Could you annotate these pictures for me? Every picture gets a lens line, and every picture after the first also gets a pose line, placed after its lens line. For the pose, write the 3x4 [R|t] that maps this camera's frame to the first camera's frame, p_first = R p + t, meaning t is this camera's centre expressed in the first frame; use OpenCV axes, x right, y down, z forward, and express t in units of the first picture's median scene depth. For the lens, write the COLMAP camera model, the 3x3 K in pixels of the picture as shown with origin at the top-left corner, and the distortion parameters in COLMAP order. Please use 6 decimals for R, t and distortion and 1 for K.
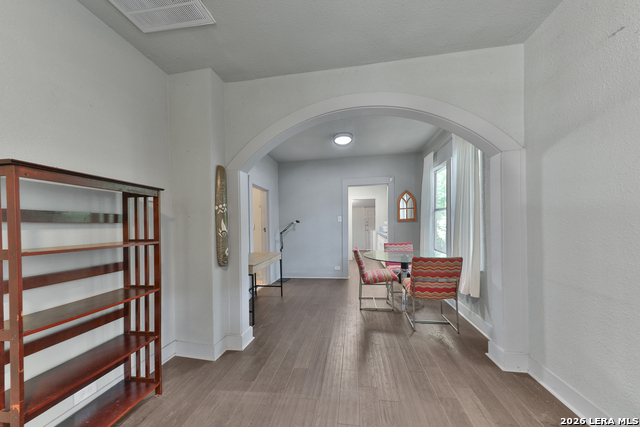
lens RADIAL K [[219.2, 0, 319.4], [0, 219.2, 232.5], [0, 0, 1]] dist [-0.000003, -0.000037]
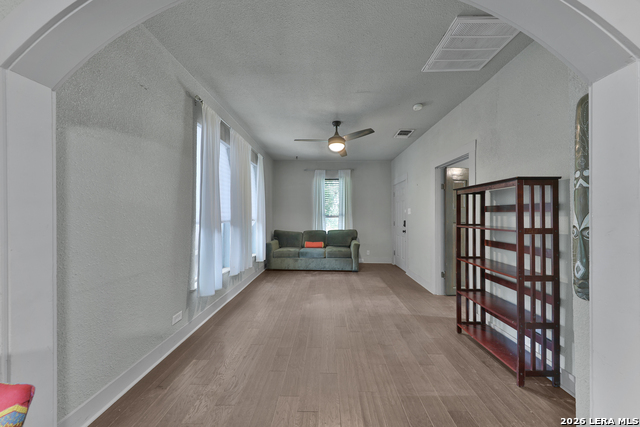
lens RADIAL K [[213.1, 0, 324.8], [0, 213.1, 217.6], [0, 0, 1]] dist [0.000266, -0.000015]
pose [[-0.988579, 0.024815, -0.148648, 0.122353], [0.018229, 0.998798, 0.045508, -0.034251], [0.149599, 0.042279, -0.987842, 0.842745]]
